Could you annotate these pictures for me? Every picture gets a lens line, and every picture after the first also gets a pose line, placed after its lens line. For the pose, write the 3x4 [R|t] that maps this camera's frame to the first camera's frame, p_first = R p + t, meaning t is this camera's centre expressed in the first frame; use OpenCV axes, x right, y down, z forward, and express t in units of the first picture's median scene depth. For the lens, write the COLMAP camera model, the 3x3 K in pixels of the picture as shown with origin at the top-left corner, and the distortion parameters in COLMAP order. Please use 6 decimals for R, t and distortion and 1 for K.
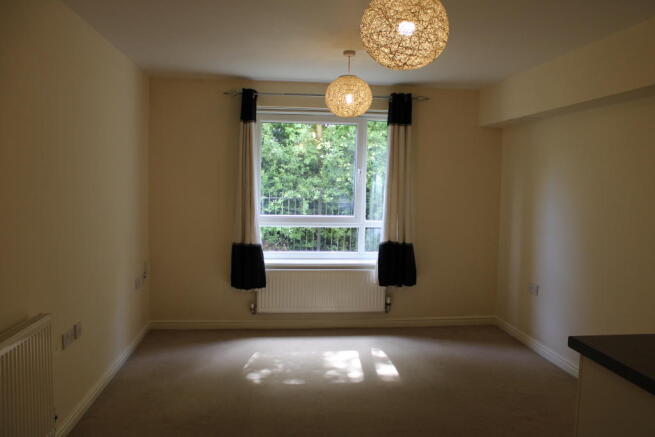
lens RADIAL K [[559.3, 0, 327.5], [0, 559.3, 218.5], [0, 0, 1]] dist [-0.185904, 0.250635]
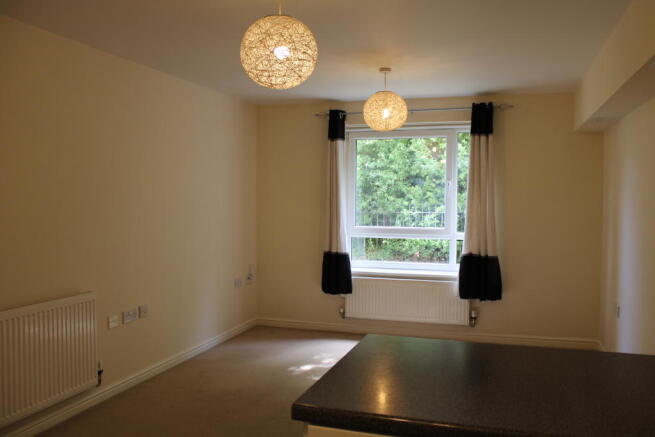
lens RADIAL K [[559.3, 0, 327.5], [0, 559.3, 218.5], [0, 0, 1]] dist [-0.185904, 0.250635]
pose [[0.905535, 0.001321, -0.424269, 0.299273], [-0.015481, 0.999432, -0.029932, 0.012477], [0.423988, 0.033672, 0.905042, 0.007964]]
